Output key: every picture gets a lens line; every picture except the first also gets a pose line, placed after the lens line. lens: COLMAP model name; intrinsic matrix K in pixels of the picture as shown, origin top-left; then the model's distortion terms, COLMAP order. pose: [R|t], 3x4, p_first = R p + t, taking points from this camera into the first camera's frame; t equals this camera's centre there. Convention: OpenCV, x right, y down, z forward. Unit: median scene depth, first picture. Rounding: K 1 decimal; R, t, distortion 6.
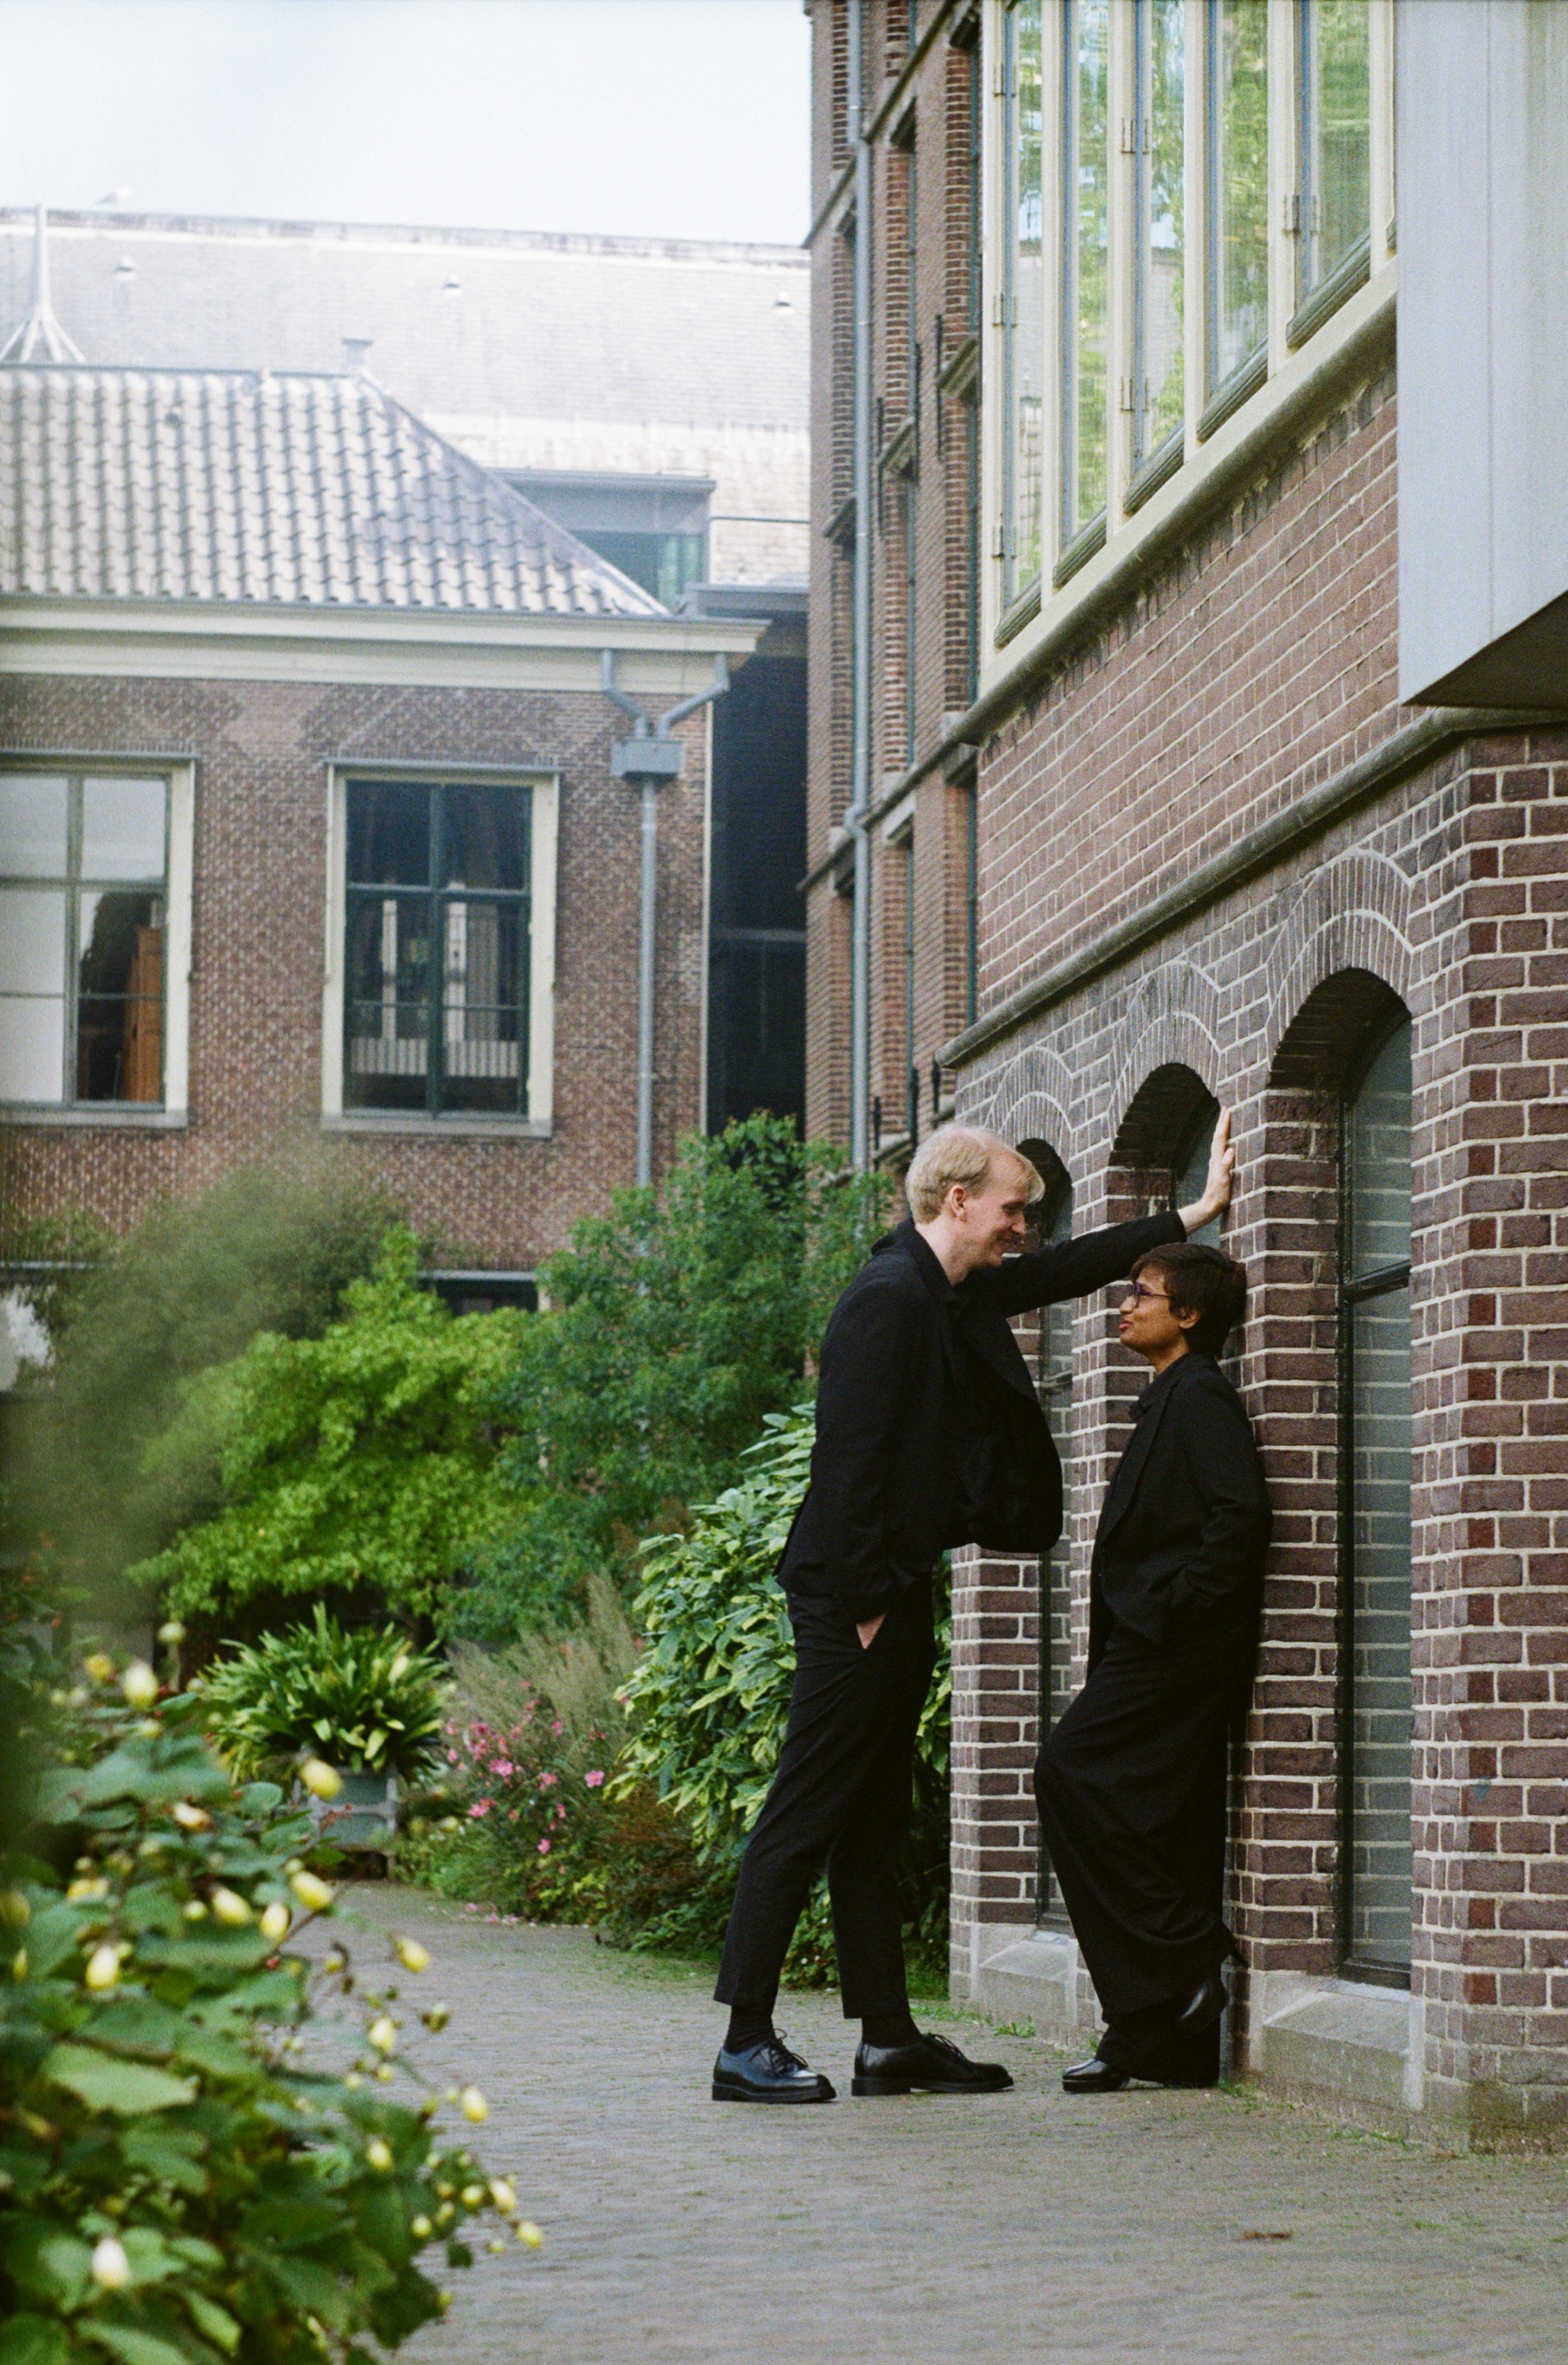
lens RADIAL K [[5168.0, 0, 782.6], [0, 5168.0, 1178.5], [0, 0, 1]] dist [-0.220229, 0.000000]
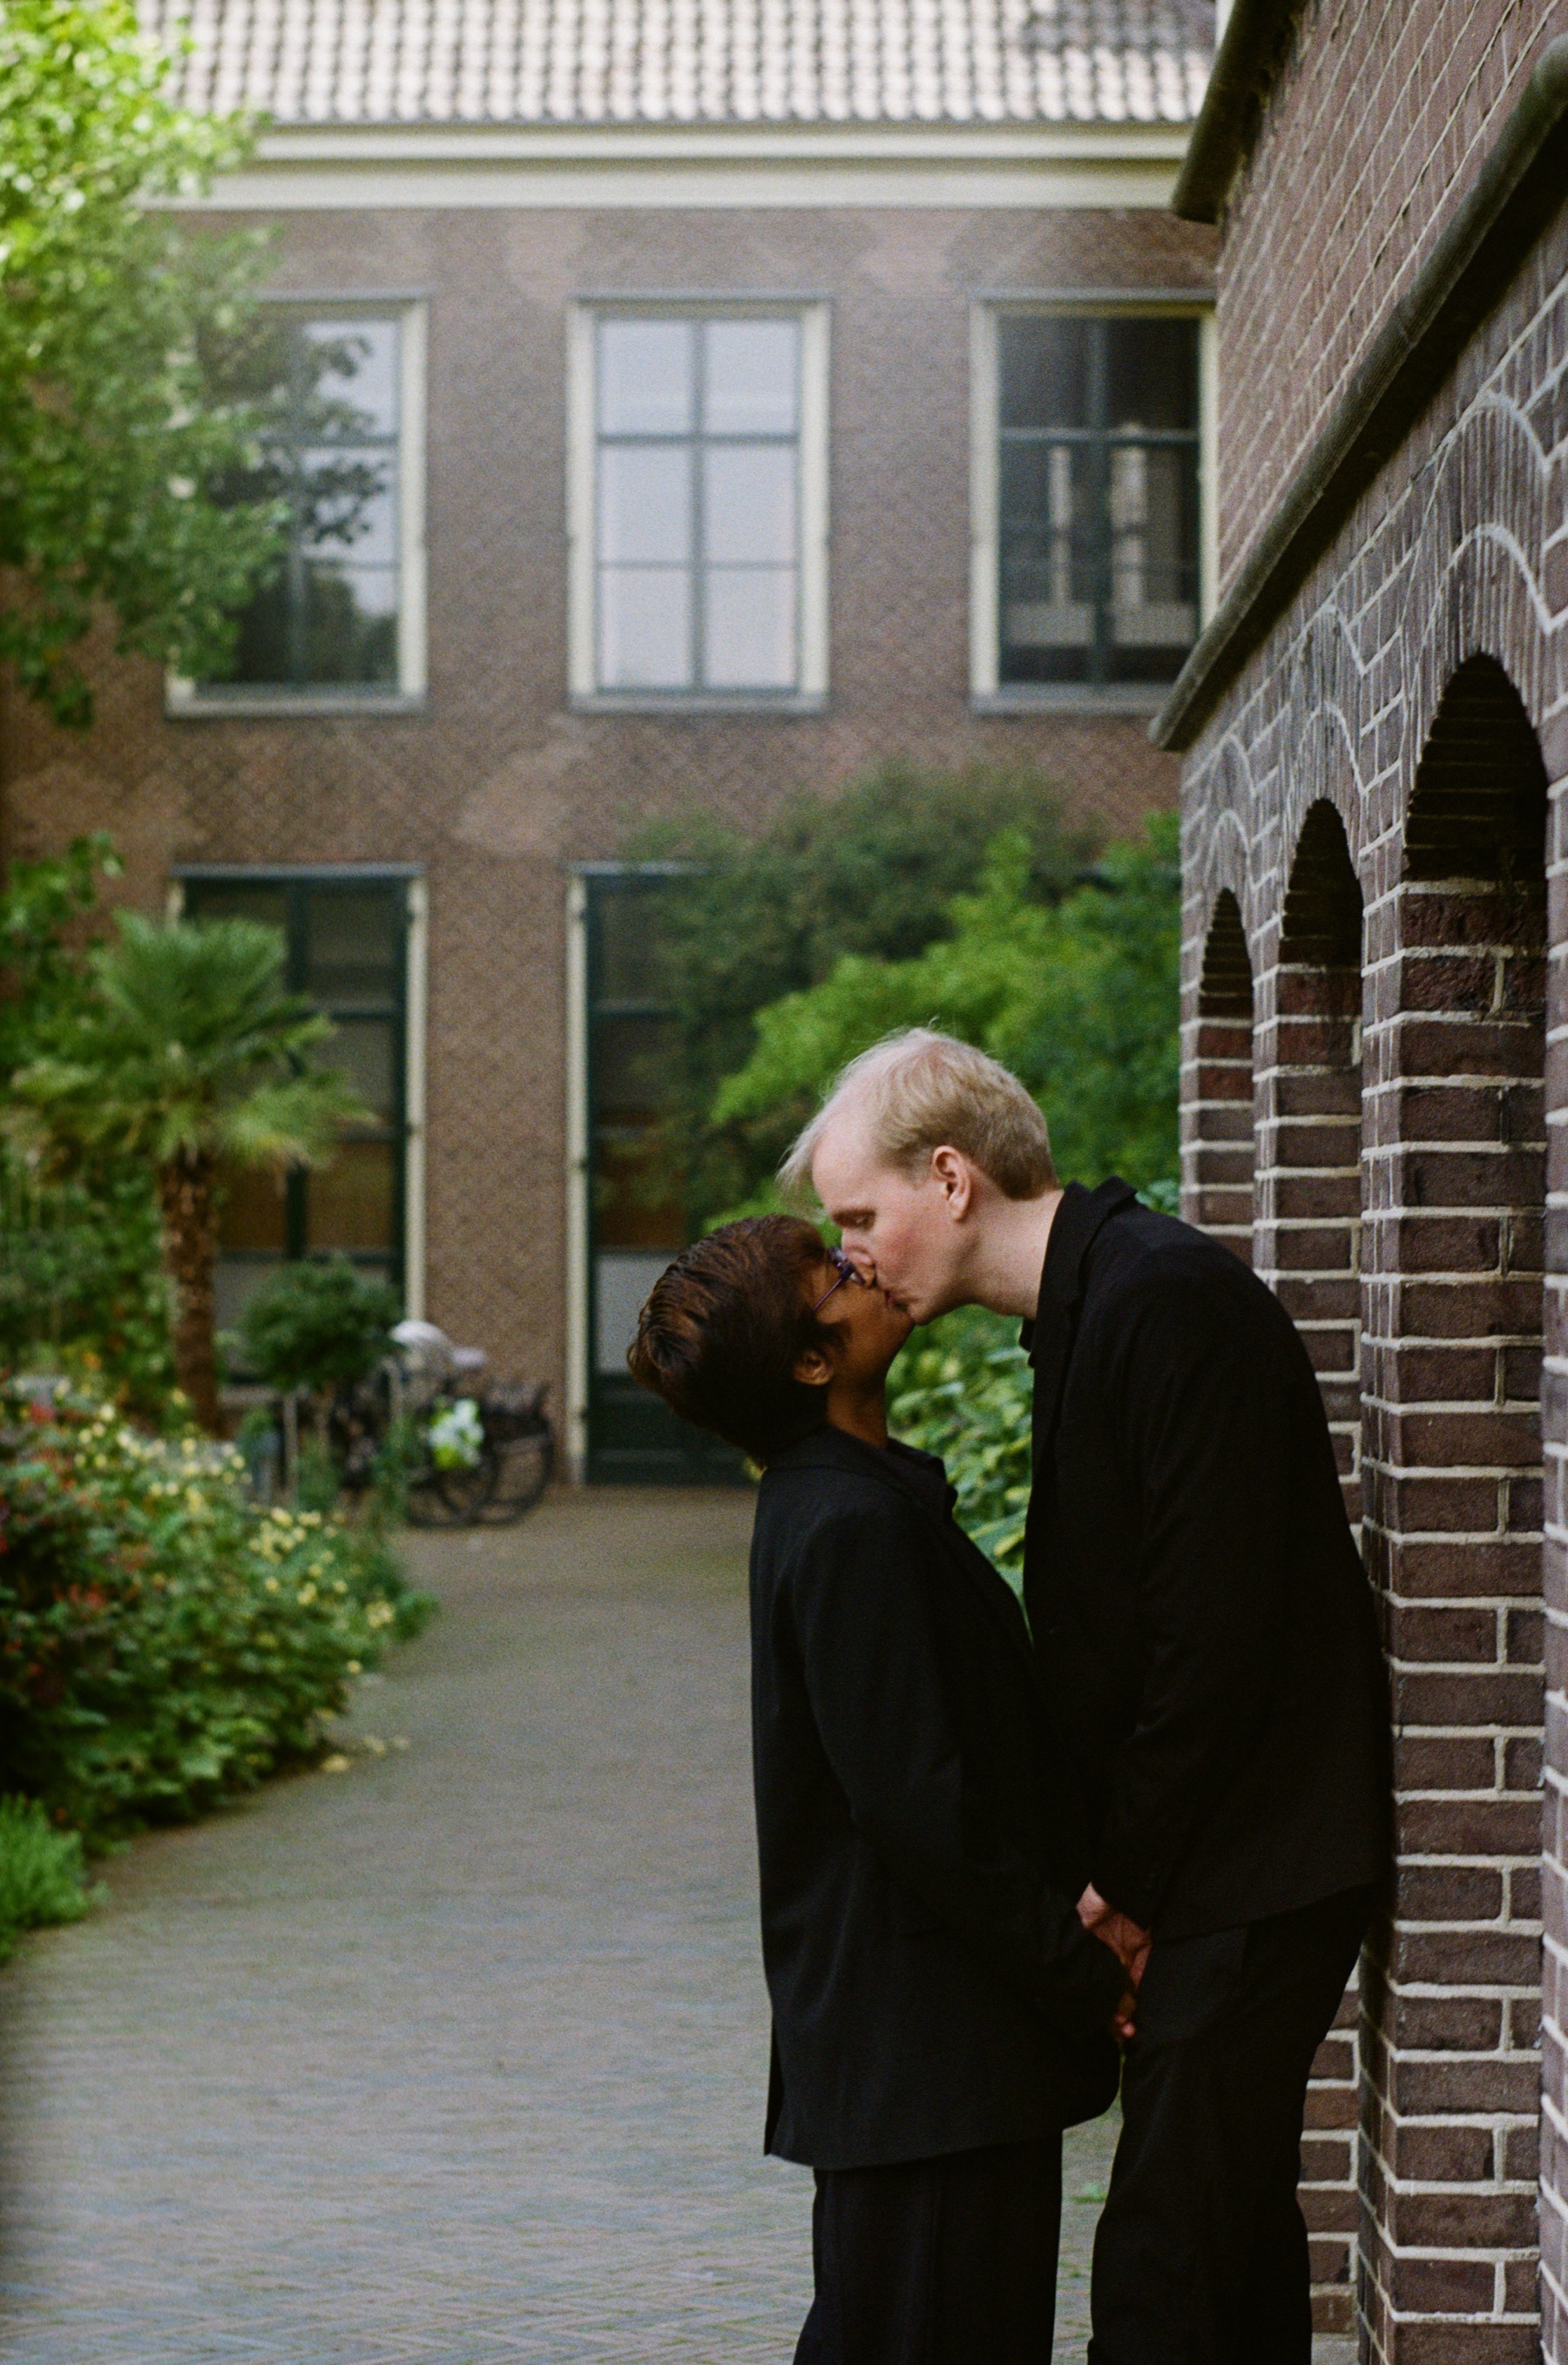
lens RADIAL K [[5168.0, 0, 783.9], [0, 5168.0, 1191.0], [0, 0, 1]] dist [-0.220229, 0.000000]
pose [[0.986104, -0.007383, -0.165966, 0.025649], [0.022580, 0.995698, 0.089866, -0.007310], [0.164588, -0.092364, 0.982028, 0.109884]]
